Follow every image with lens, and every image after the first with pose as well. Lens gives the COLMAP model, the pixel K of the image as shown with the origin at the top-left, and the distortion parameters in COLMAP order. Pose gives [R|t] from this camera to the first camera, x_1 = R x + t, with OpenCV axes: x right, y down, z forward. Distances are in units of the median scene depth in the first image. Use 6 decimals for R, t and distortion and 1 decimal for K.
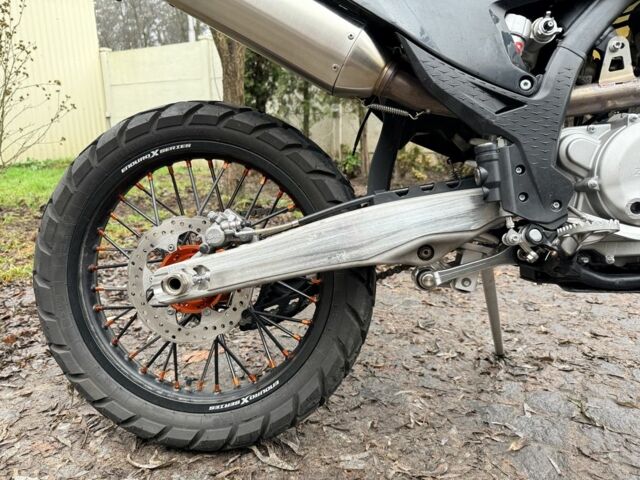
lens RADIAL K [[439.1, 0, 319.4], [0, 439.1, 237.3], [0, 0, 1]] dist [-0.003678, -0.001512]
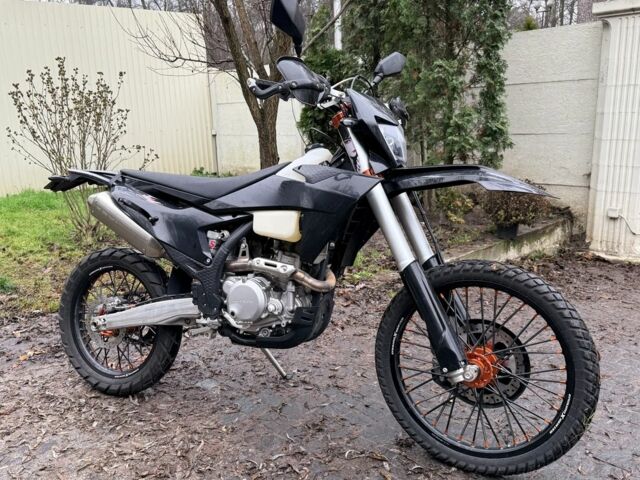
lens RADIAL K [[553.2, 0, 320.0], [0, 553.2, 240.0], [0, 0, 1]] dist [0.000798, -0.003835]
pose [[0.948169, 0.049257, -0.313927, 1.726184], [-0.050936, 0.998698, 0.002857, -0.420651], [0.313658, 0.013282, 0.949443, -1.526262]]
